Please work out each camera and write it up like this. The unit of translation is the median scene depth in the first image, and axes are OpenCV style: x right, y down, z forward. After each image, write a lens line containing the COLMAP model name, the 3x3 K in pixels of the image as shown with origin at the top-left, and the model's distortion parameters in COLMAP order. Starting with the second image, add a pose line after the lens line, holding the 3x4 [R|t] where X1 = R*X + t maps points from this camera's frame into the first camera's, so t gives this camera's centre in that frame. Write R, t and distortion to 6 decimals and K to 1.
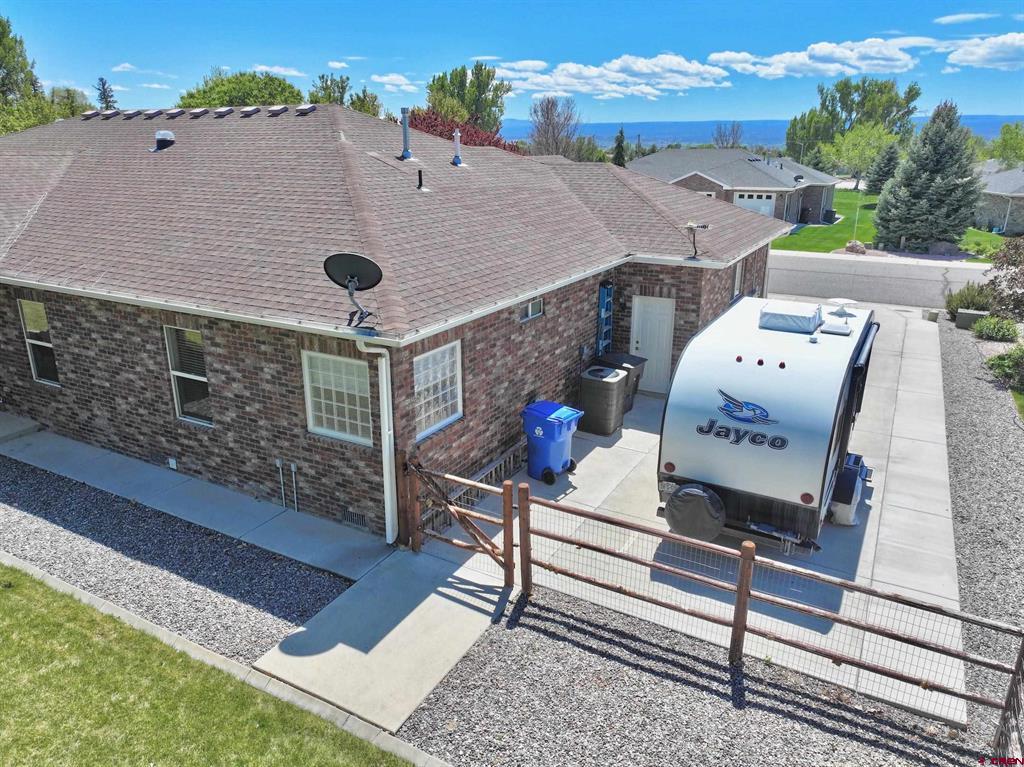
lens RADIAL K [[719.6, 0, 509.0], [0, 719.6, 384.0], [0, 0, 1]] dist [0.010464, -0.000798]
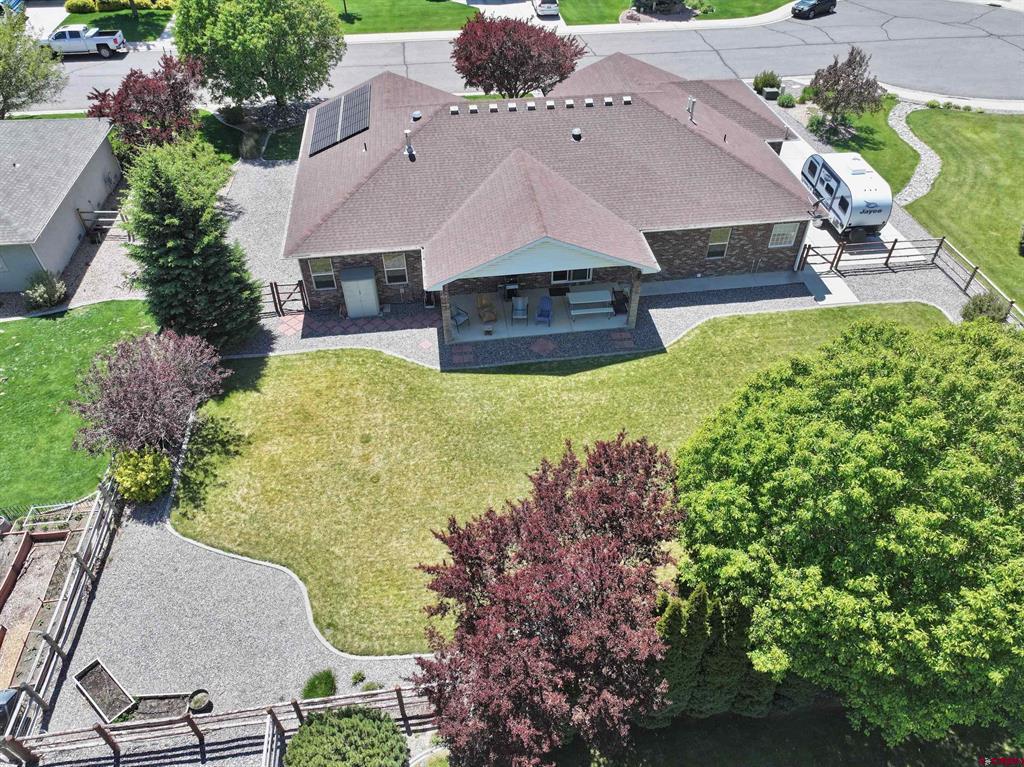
lens RADIAL K [[720.2, 0, 512.0], [0, 720.2, 383.5], [0, 0, 1]] dist [-0.002335, 0.021935]
pose [[0.802992, -0.411285, 0.431333, -3.300200], [0.193180, 0.864266, 0.464463, -1.311988], [-0.563813, -0.289635, 0.773451, -1.179769]]
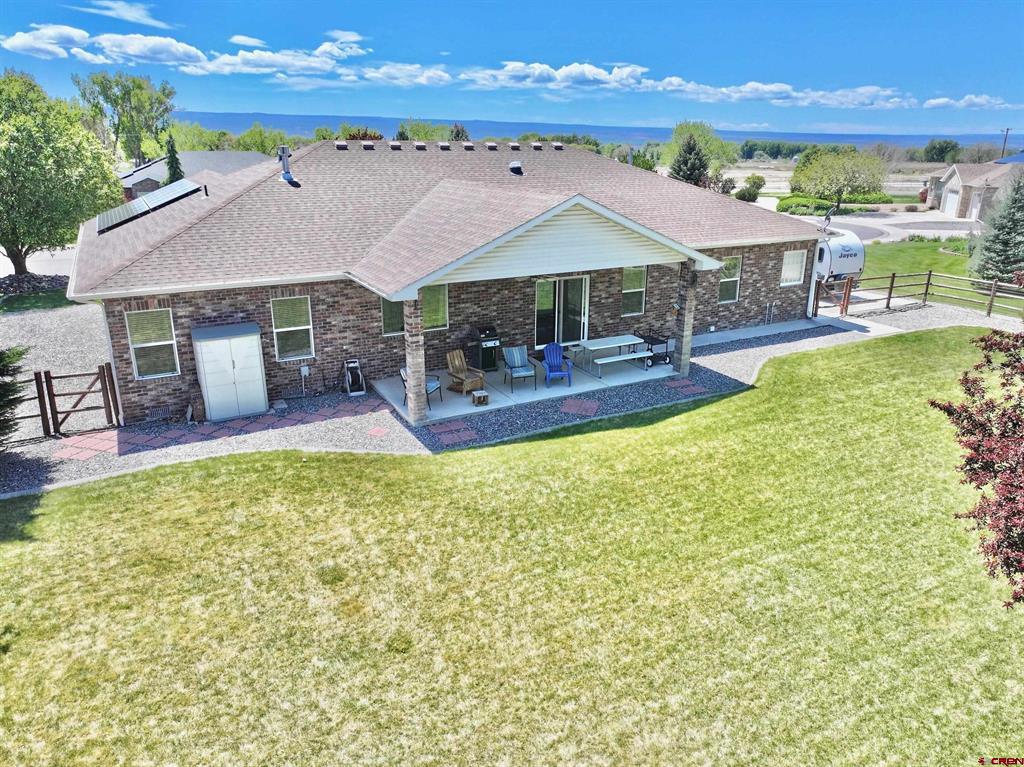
lens RADIAL K [[720.2, 0, 512.0], [0, 720.2, 383.5], [0, 0, 1]] dist [-0.002335, 0.021935]
pose [[0.535477, -0.269101, 0.800531, -3.327091], [0.259171, 0.954502, 0.147499, -0.256825], [-0.803800, 0.128492, 0.580857, 0.403175]]
